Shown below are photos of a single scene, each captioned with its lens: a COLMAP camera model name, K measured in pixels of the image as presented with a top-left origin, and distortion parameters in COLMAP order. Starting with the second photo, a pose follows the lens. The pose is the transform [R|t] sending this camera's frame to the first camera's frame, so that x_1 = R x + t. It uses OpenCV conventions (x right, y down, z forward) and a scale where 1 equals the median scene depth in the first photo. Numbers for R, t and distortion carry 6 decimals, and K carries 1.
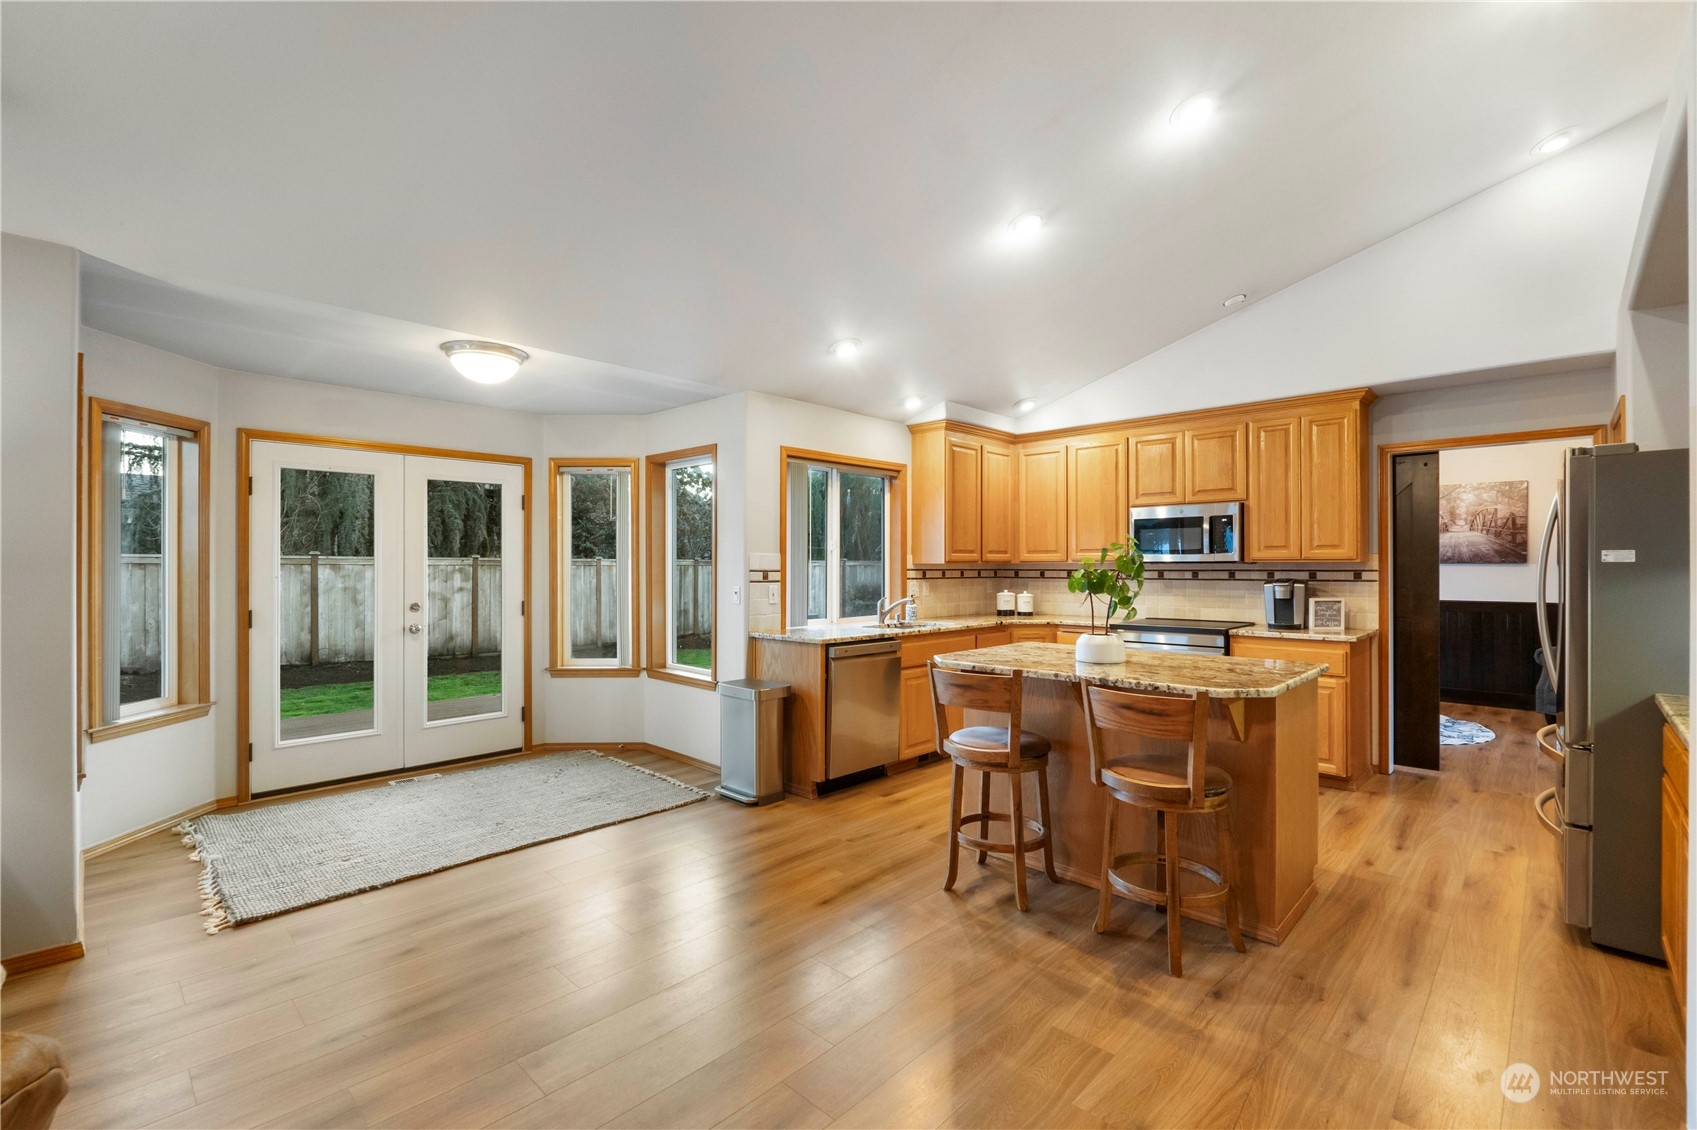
lens RADIAL K [[754.6, 0, 847.9], [0, 754.6, 565.6], [0, 0, 1]] dist [-0.003262, -0.001895]
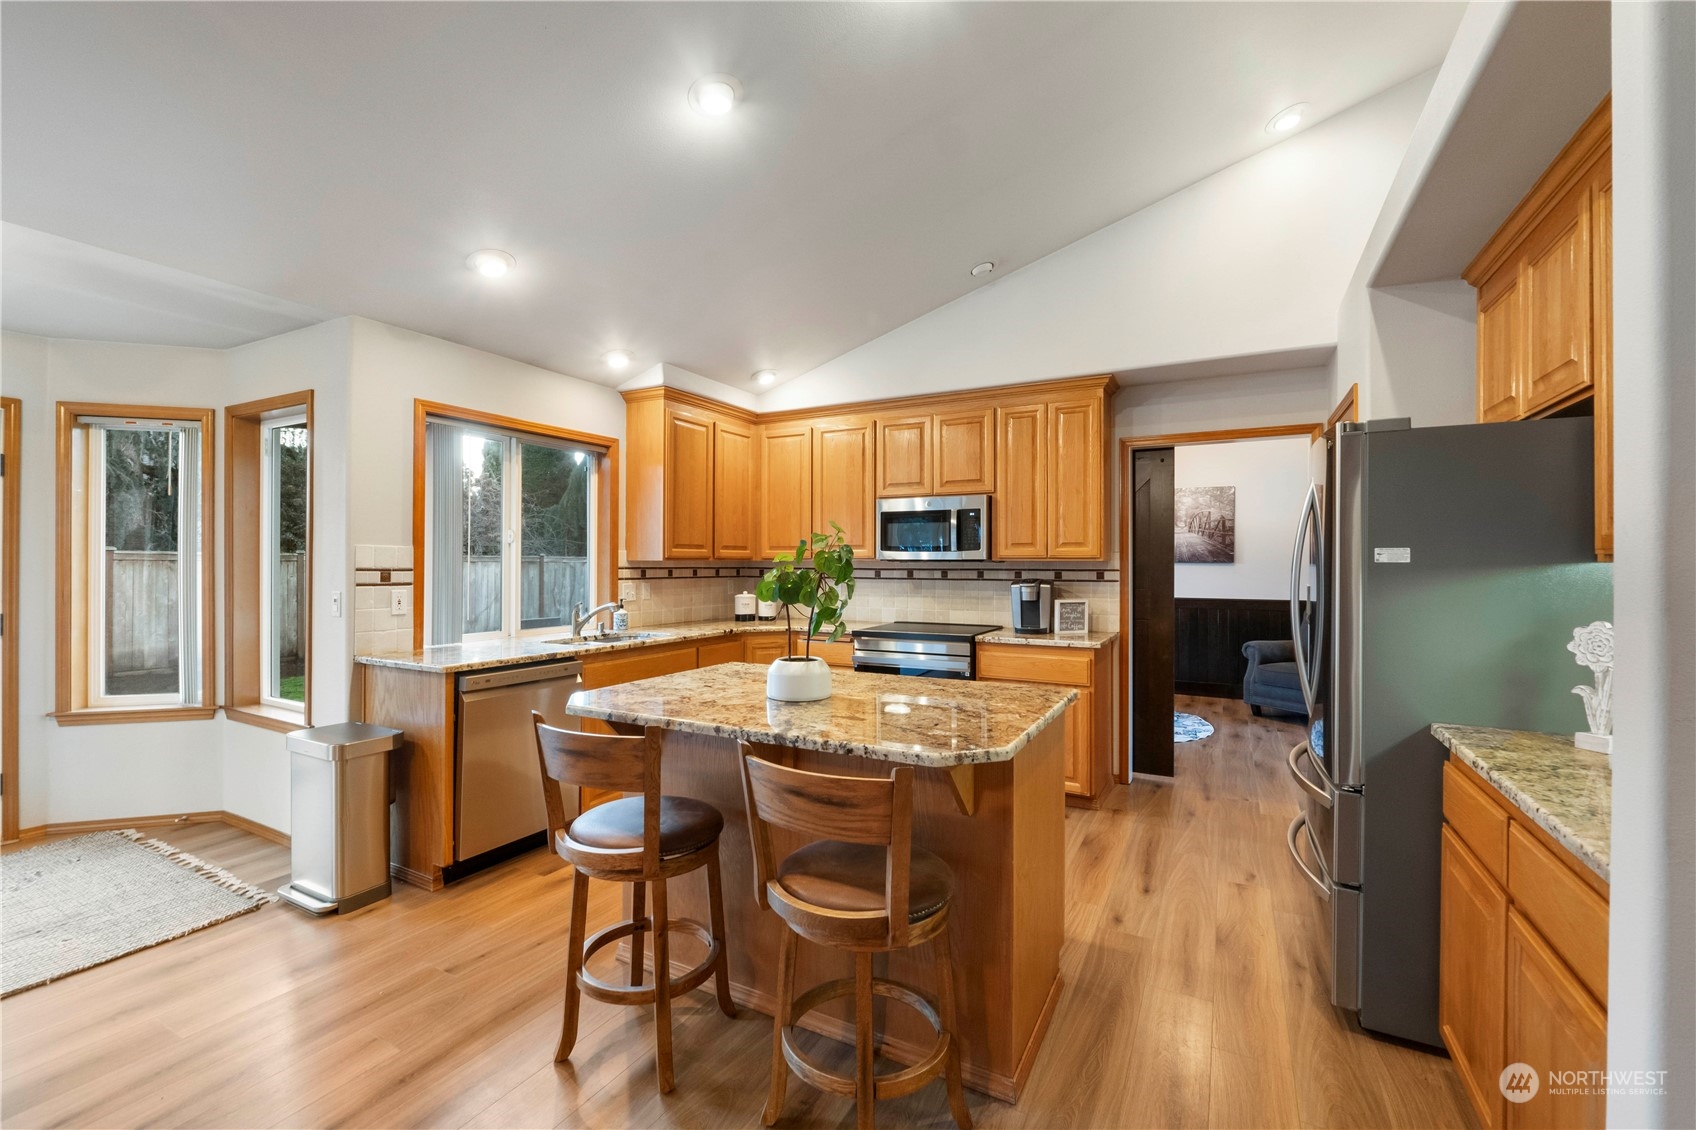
lens RADIAL K [[721.8, 0, 850.6], [0, 721.8, 561.1], [0, 0, 1]] dist [-0.005409, 0.000357]
pose [[0.962620, 0.004587, 0.270817, 0.134189], [-0.004032, 0.999988, -0.002605, -0.001149], [-0.270825, 0.001415, 0.962627, 0.220741]]
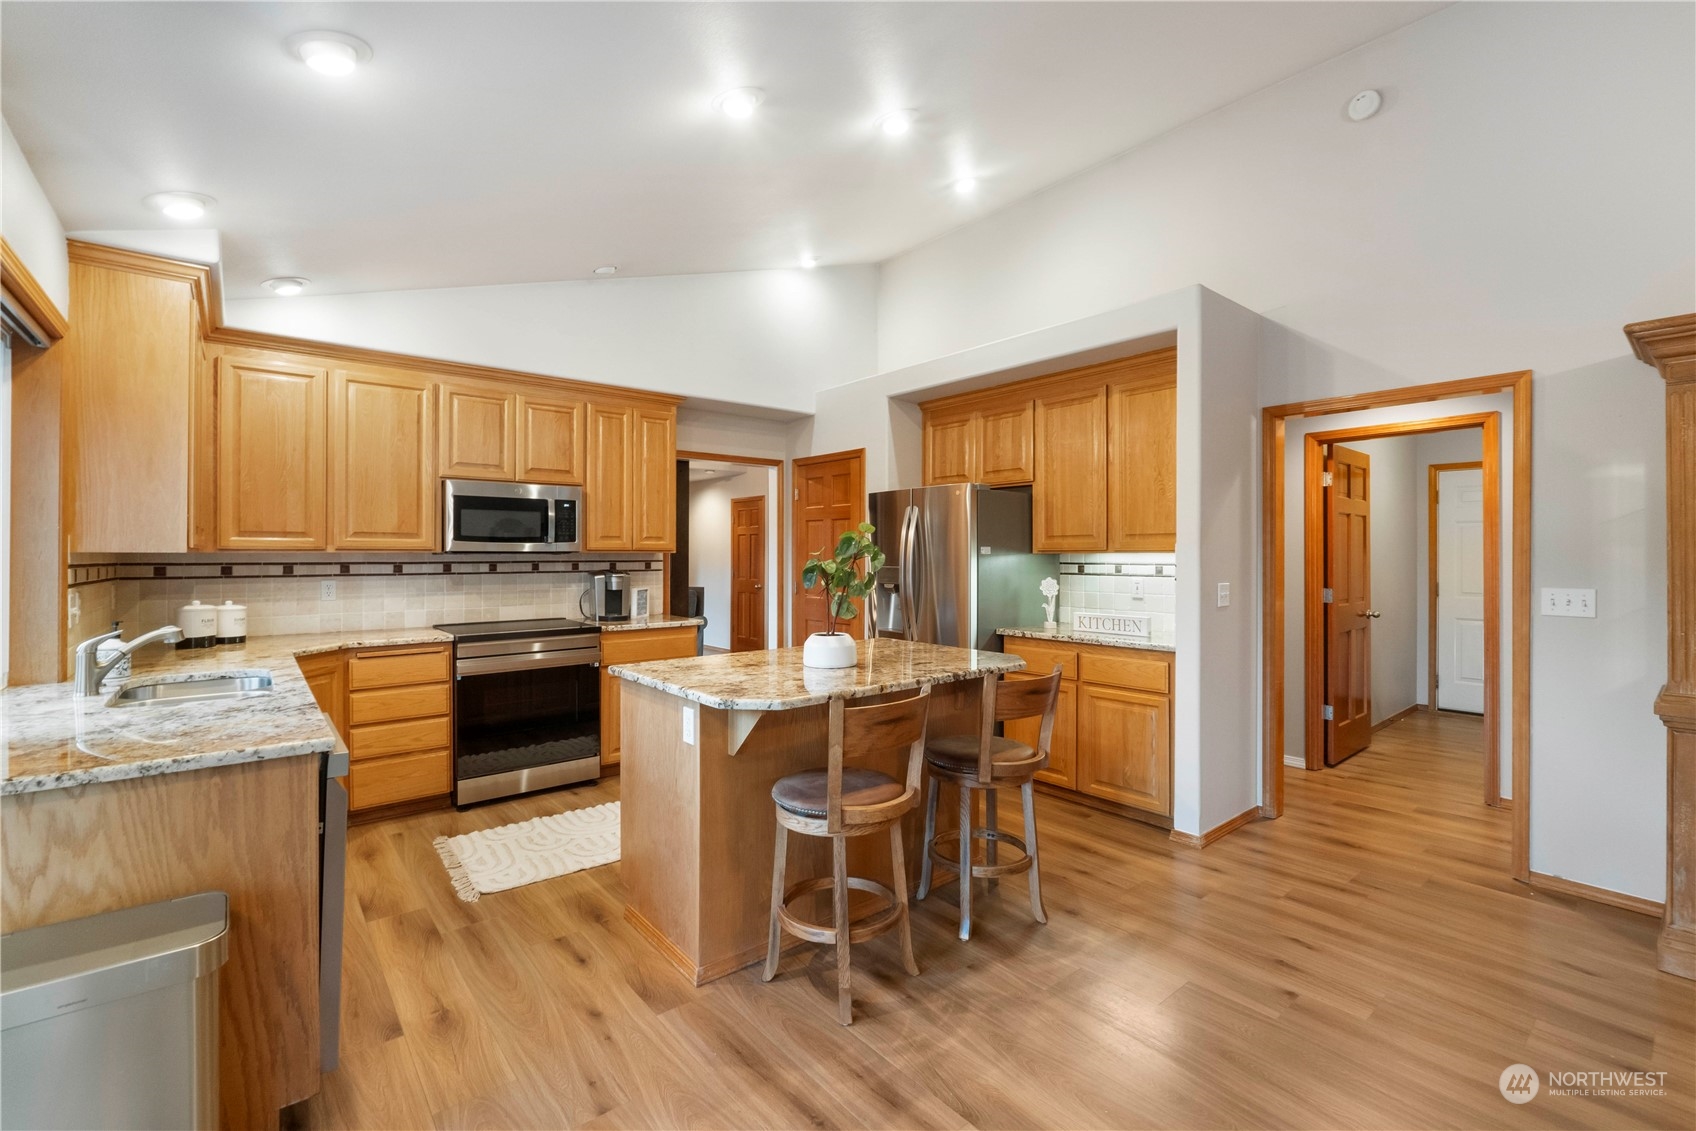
lens RADIAL K [[721.8, 0, 854.0], [0, 721.8, 565.4], [0, 0, 1]] dist [-0.005409, 0.000357]
pose [[0.109444, -0.012579, 0.993913, -0.348653], [0.000349, 0.999920, 0.012617, -0.000113], [-0.993993, -0.001034, 0.109439, 0.615964]]
